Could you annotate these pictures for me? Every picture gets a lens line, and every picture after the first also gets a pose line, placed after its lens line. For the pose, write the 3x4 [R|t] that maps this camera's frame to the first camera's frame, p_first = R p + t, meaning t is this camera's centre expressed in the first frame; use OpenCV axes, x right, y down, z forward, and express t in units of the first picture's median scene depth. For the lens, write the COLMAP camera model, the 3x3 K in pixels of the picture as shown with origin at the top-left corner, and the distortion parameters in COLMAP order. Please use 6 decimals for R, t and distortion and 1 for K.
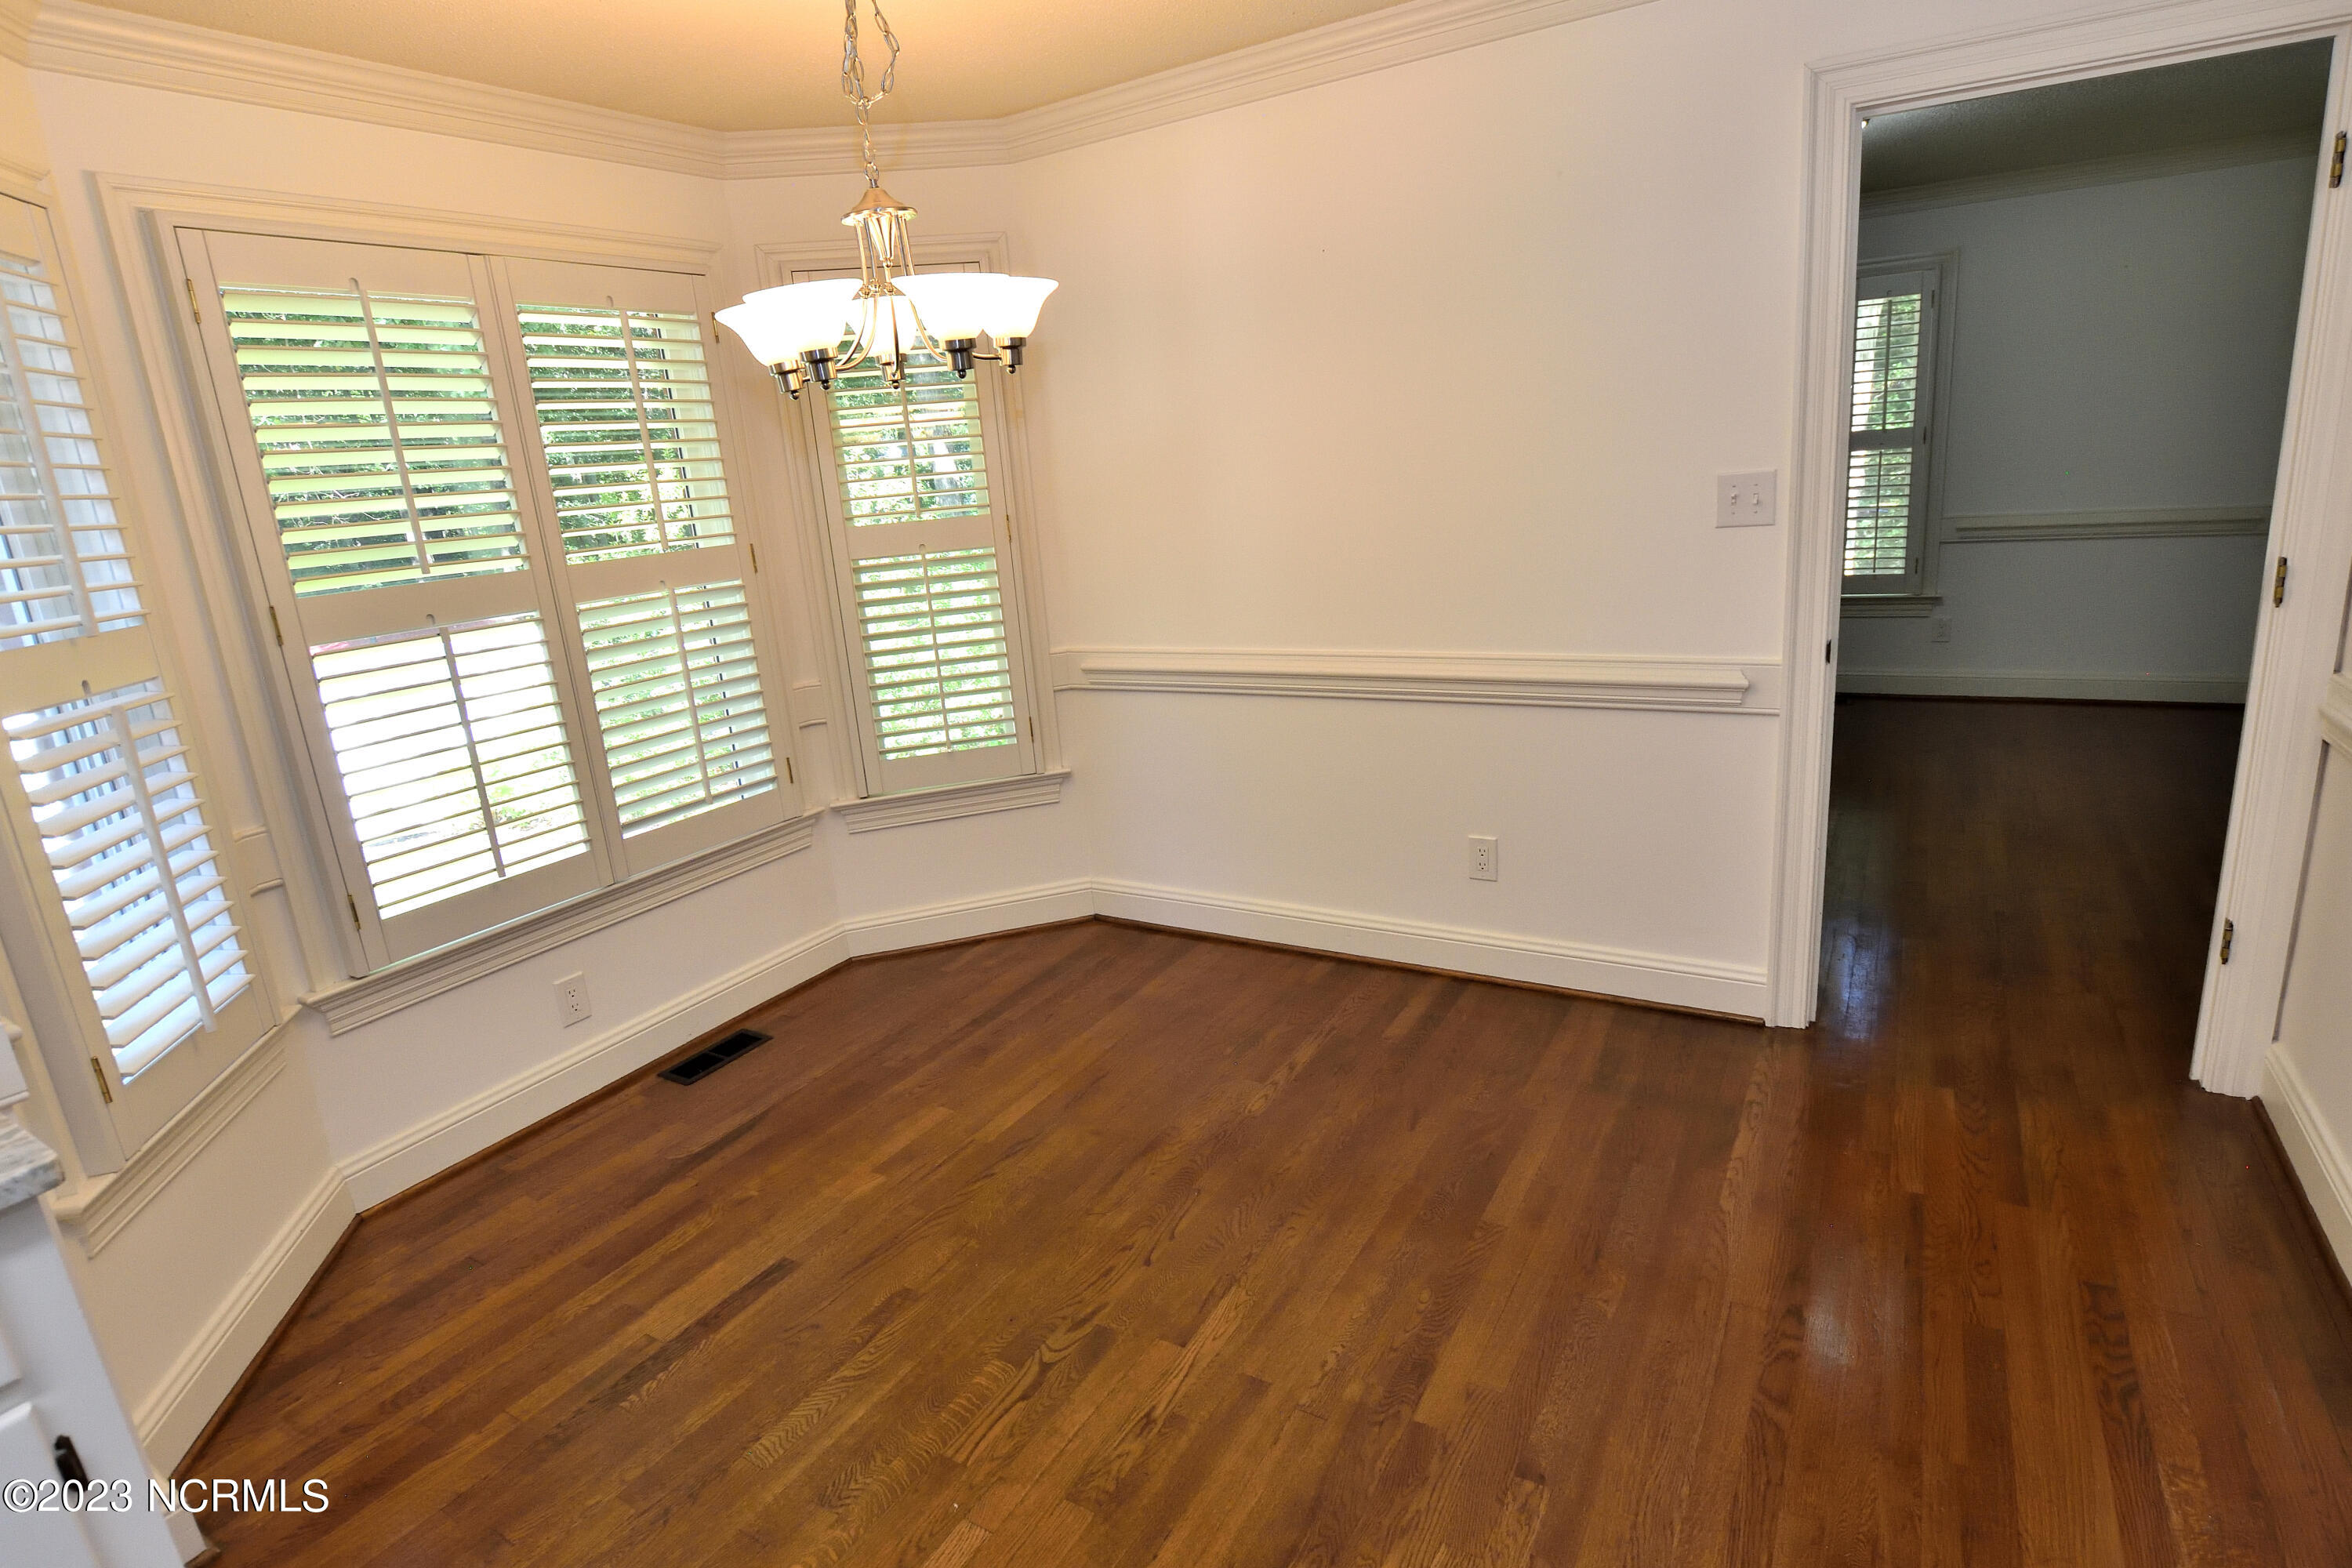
lens RADIAL K [[1209.1, 0, 1176.0], [0, 1209.1, 784.0], [0, 0, 1]] dist [0.001628, 0.000145]
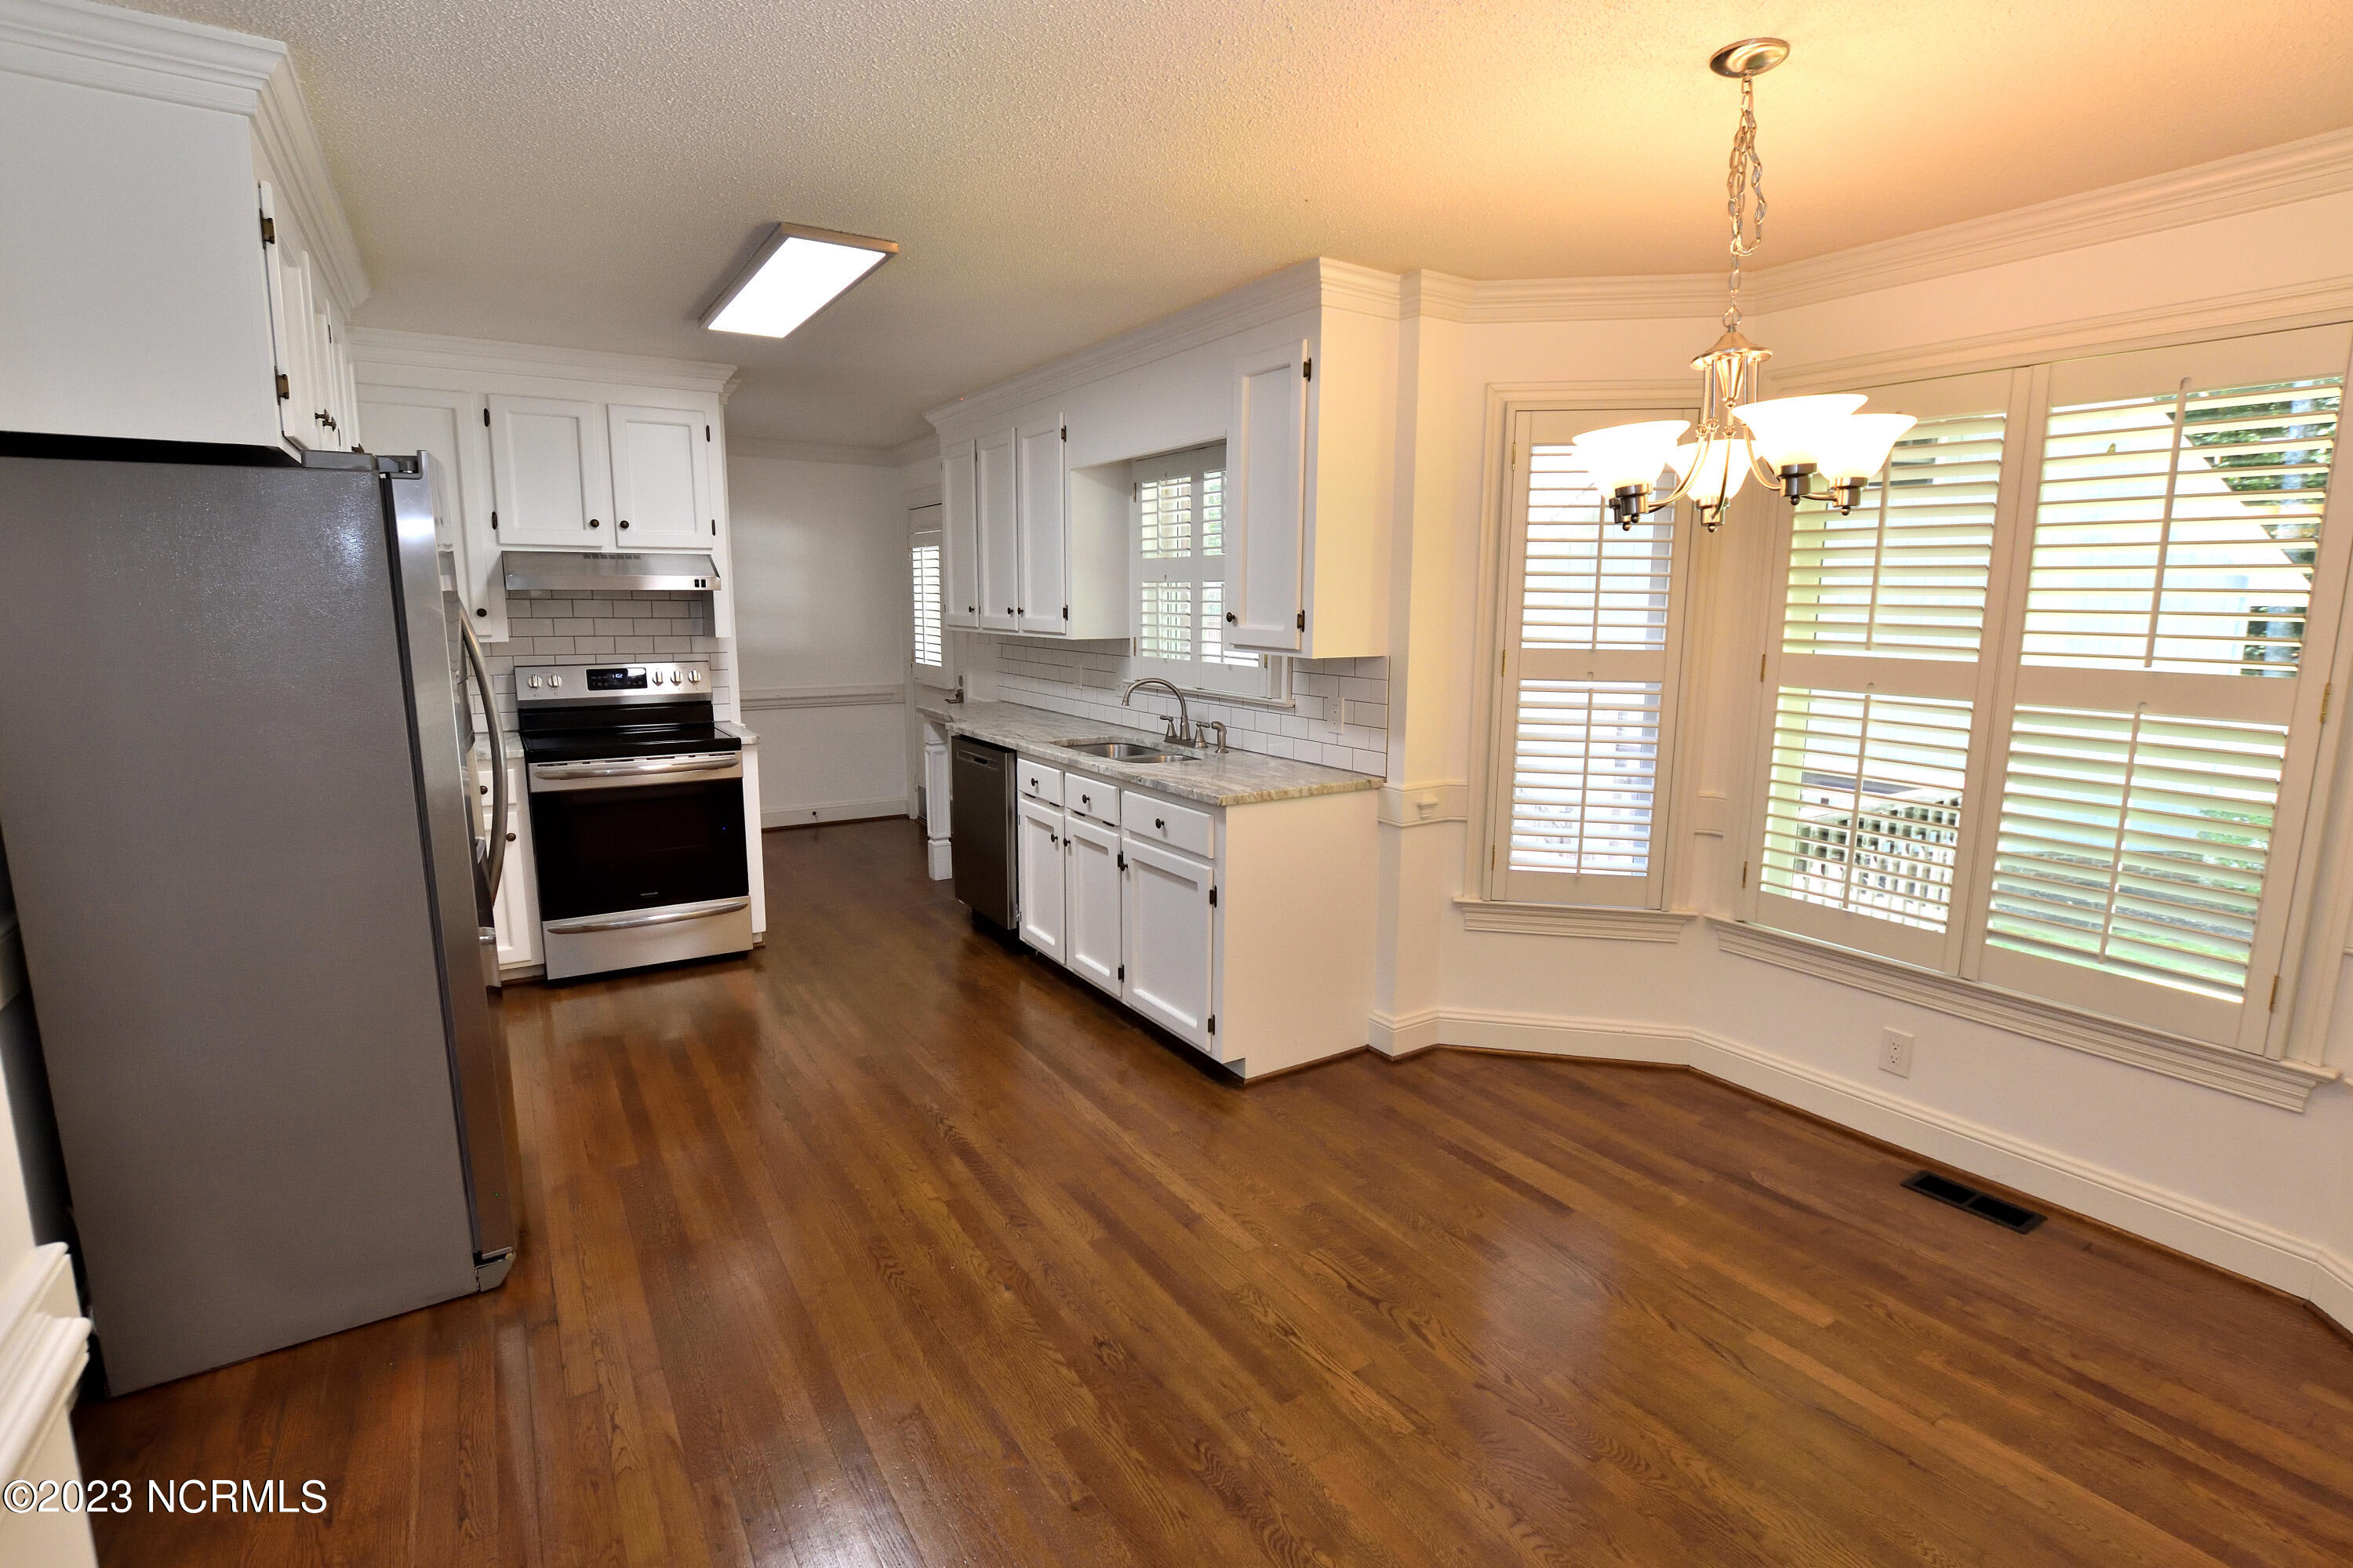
lens RADIAL K [[1092.5, 0, 1176.5], [0, 1092.5, 784.0], [0, 0, 1]] dist [-0.001357, -0.000220]
pose [[-0.442932, 0.224451, -0.868005, 0.657600], [-0.201522, 0.918457, 0.340331, -0.278275], [0.873613, 0.325666, -0.361583, 0.811559]]
